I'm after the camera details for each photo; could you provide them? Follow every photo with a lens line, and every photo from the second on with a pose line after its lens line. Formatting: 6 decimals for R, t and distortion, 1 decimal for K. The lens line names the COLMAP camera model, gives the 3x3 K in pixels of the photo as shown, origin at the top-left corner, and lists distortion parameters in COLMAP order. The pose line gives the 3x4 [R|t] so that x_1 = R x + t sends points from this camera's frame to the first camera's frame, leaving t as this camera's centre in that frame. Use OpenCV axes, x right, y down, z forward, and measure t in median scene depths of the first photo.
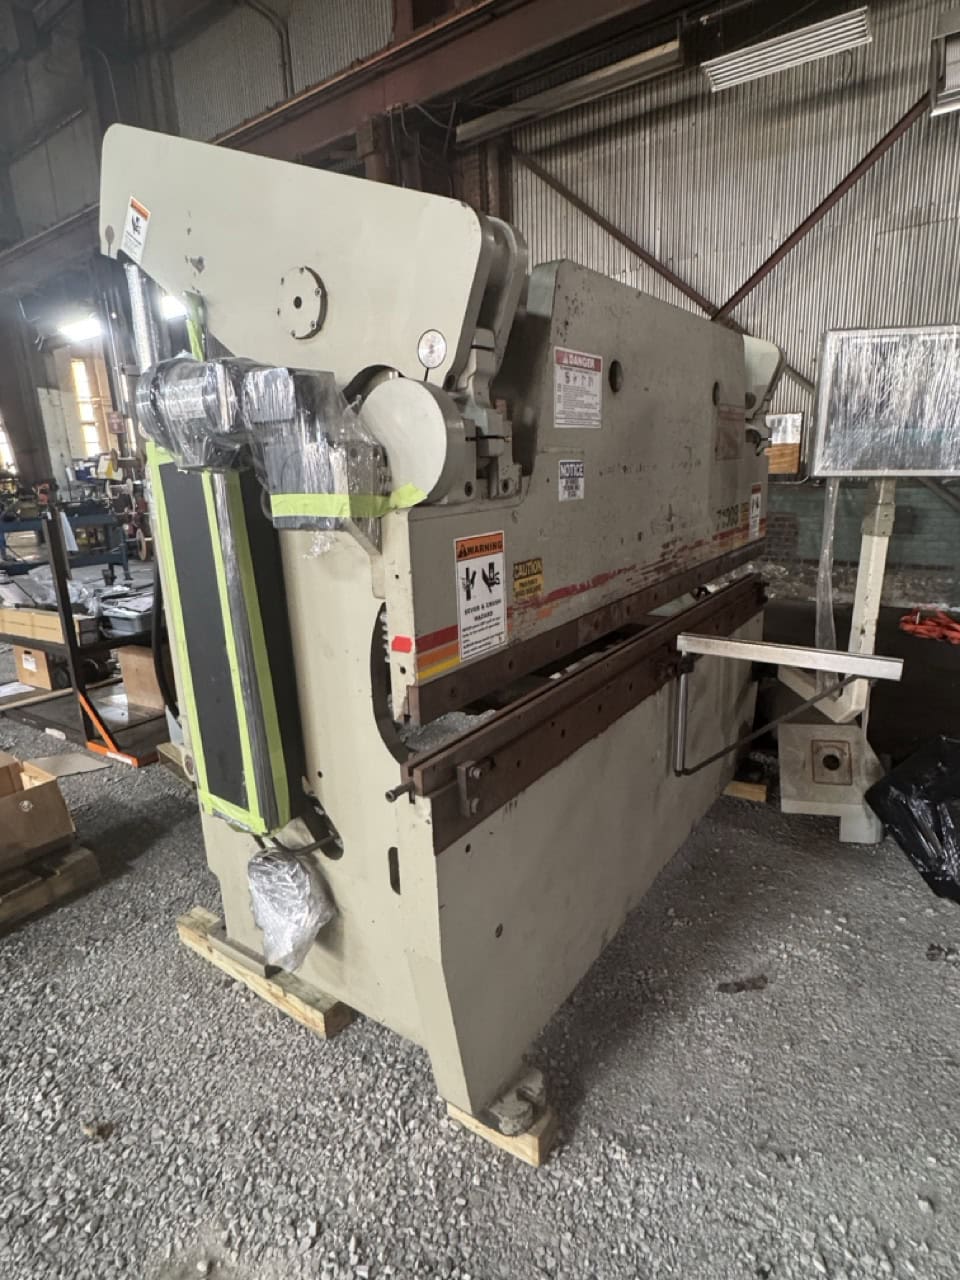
lens RADIAL K [[703.4, 0, 478.4], [0, 703.4, 639.3], [0, 0, 1]] dist [-0.001732, -0.000671]
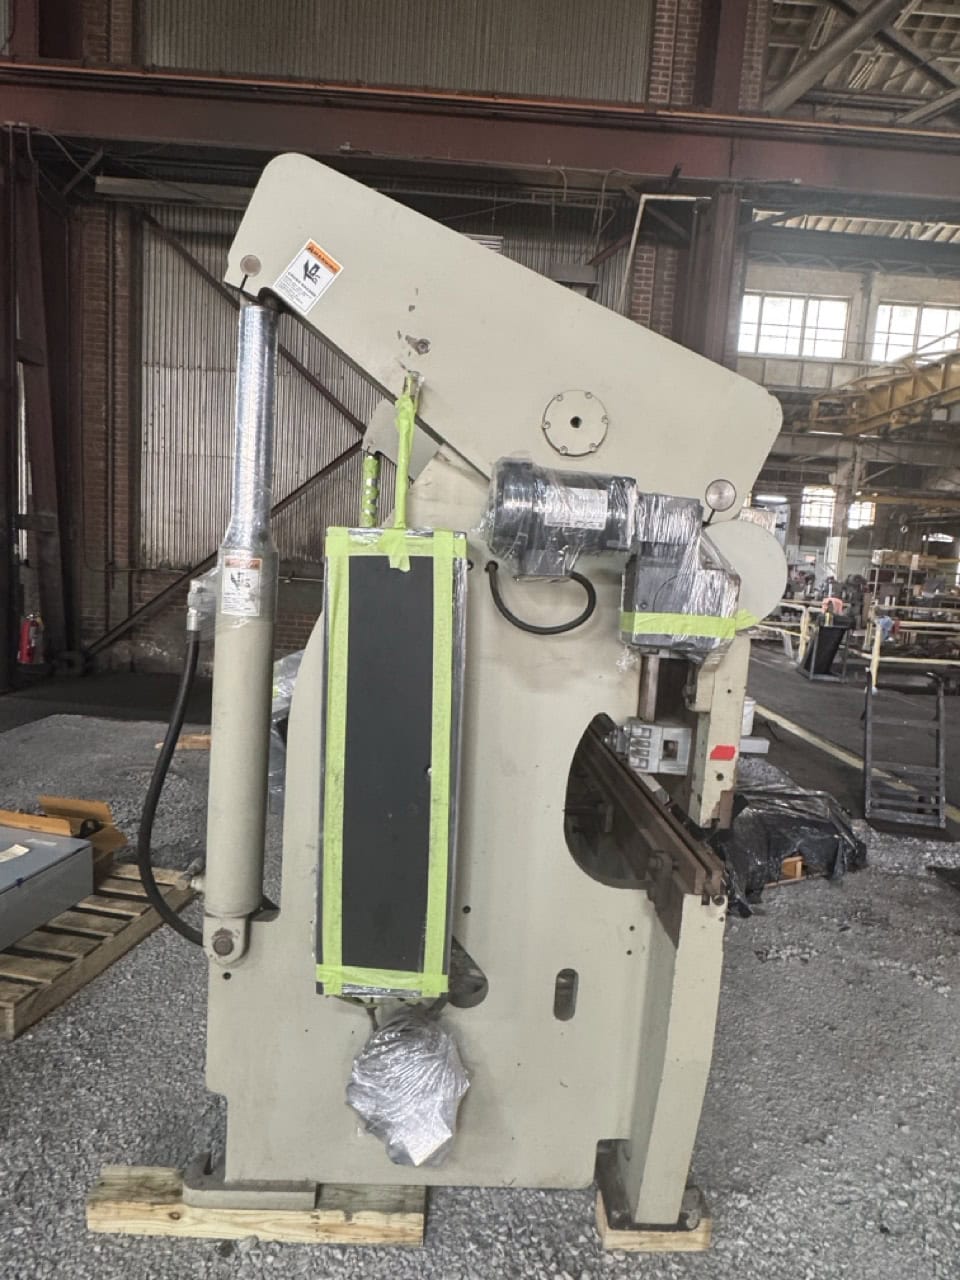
lens RADIAL K [[703.4, 0, 483.1], [0, 703.4, 638.4], [0, 0, 1]] dist [-0.001732, -0.000671]
pose [[0.788215, 0.023876, 0.614937, -0.742164], [0.055446, 0.992428, -0.109602, -0.048383], [-0.612898, 0.120485, 0.780922, 0.245160]]
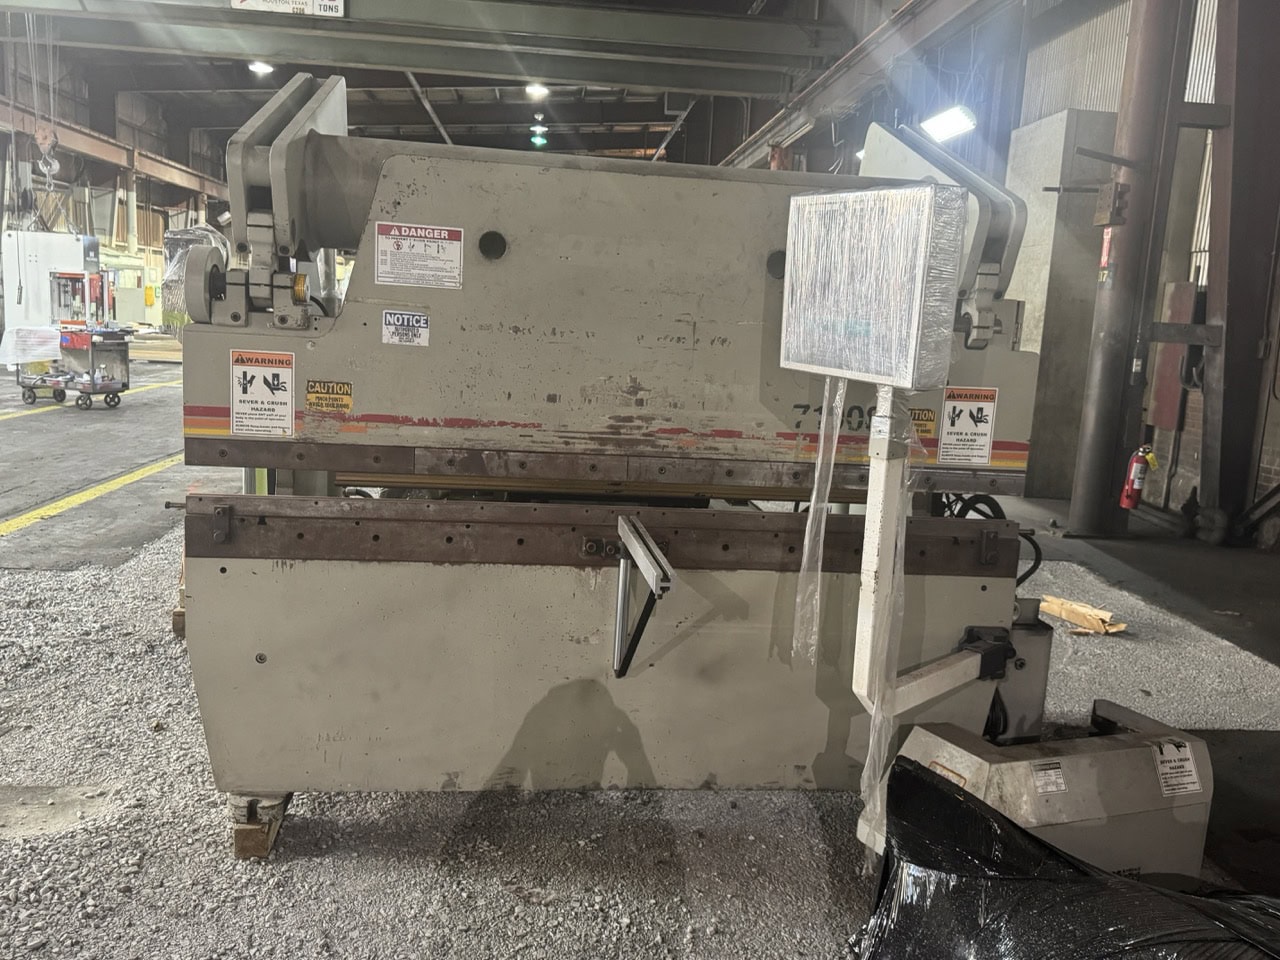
lens RADIAL K [[1037.9, 0, 642.4], [0, 1037.9, 486.4], [0, 0, 1]] dist [0.146026, -0.212323]
pose [[0.667041, 0.196009, -0.718775, 1.572884], [-0.262570, 0.964718, 0.019406, -0.095582], [0.697218, 0.175784, 0.694972, 0.073446]]
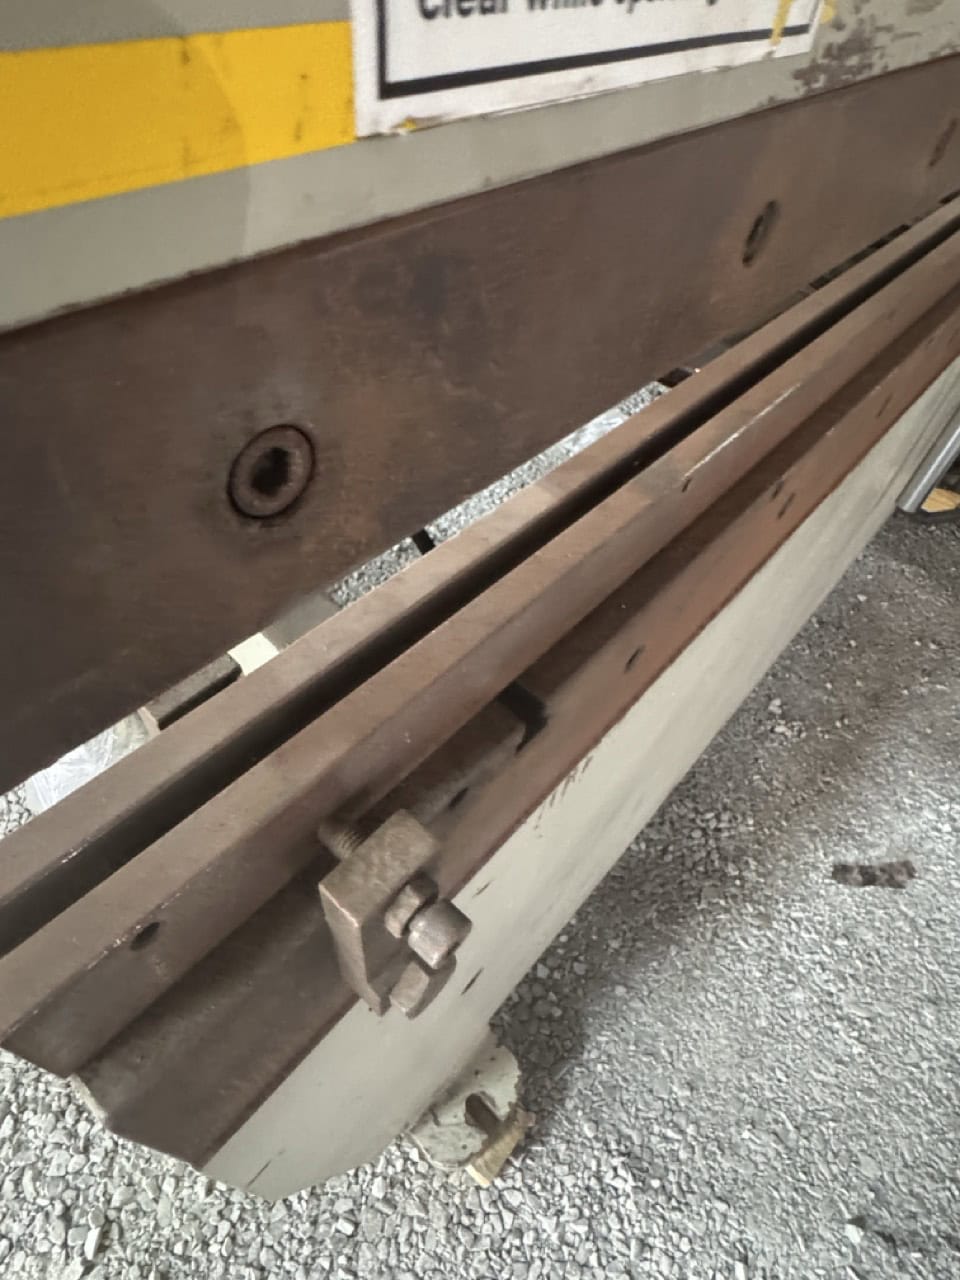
lens RADIAL K [[703.4, 0, 478.9], [0, 703.4, 622.0], [0, 0, 1]] dist [-0.001732, -0.000671]
pose [[0.986014, 0.166411, 0.009122, -0.003656], [-0.143261, 0.818333, 0.556604, 0.024374], [0.085160, -0.550126, 0.830728, 0.674544]]
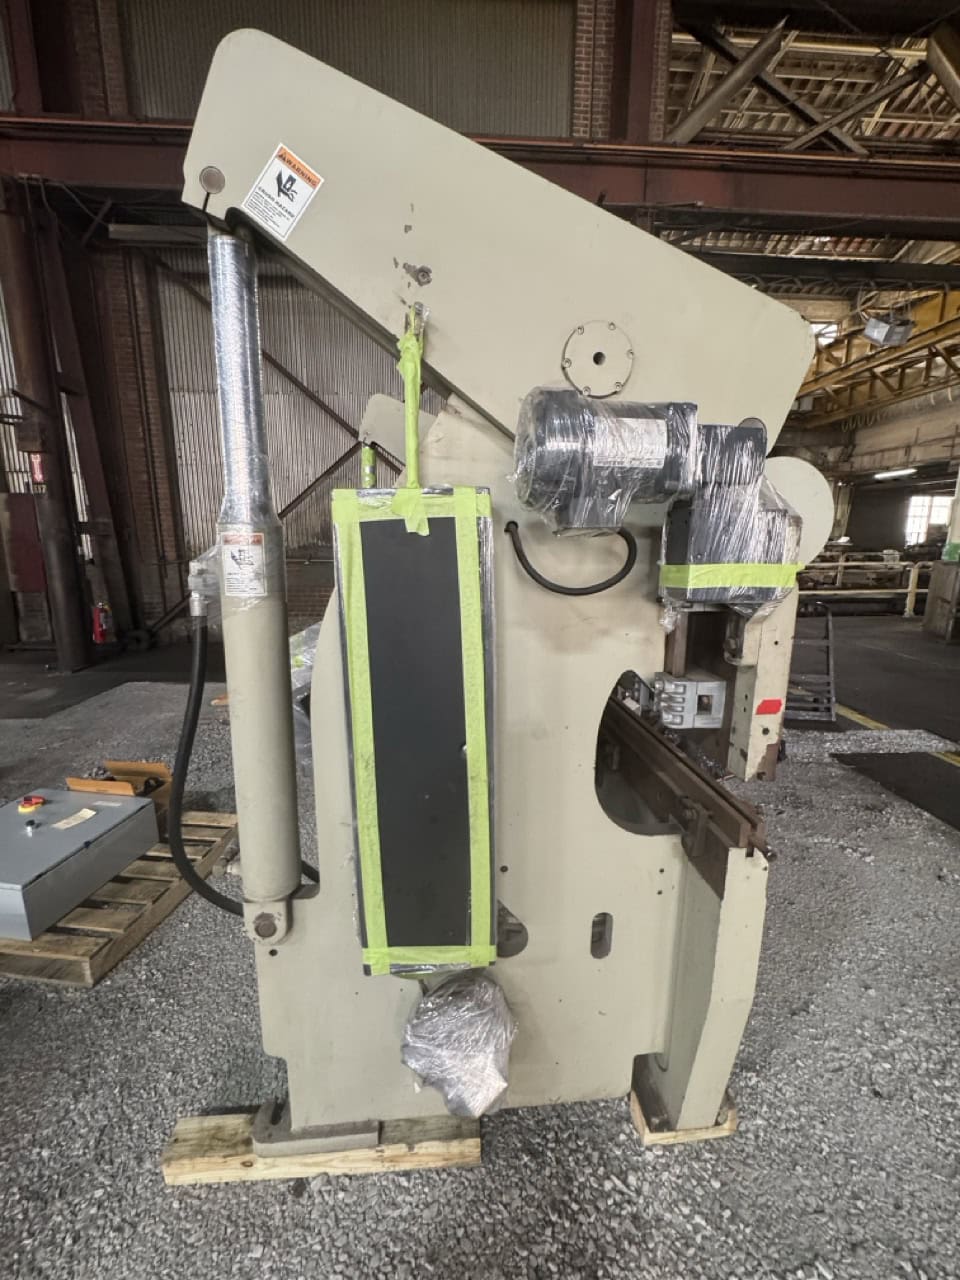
lens RADIAL K [[516.5, 0, 481.4], [0, 516.5, 640.1], [0, 0, 1]] dist [-0.003696, 0.000756]
pose [[0.760194, -0.082100, 0.644488, -0.635086], [0.125589, 0.991843, -0.021787, -0.088392], [-0.637443, 0.097503, 0.764304, 0.466194]]
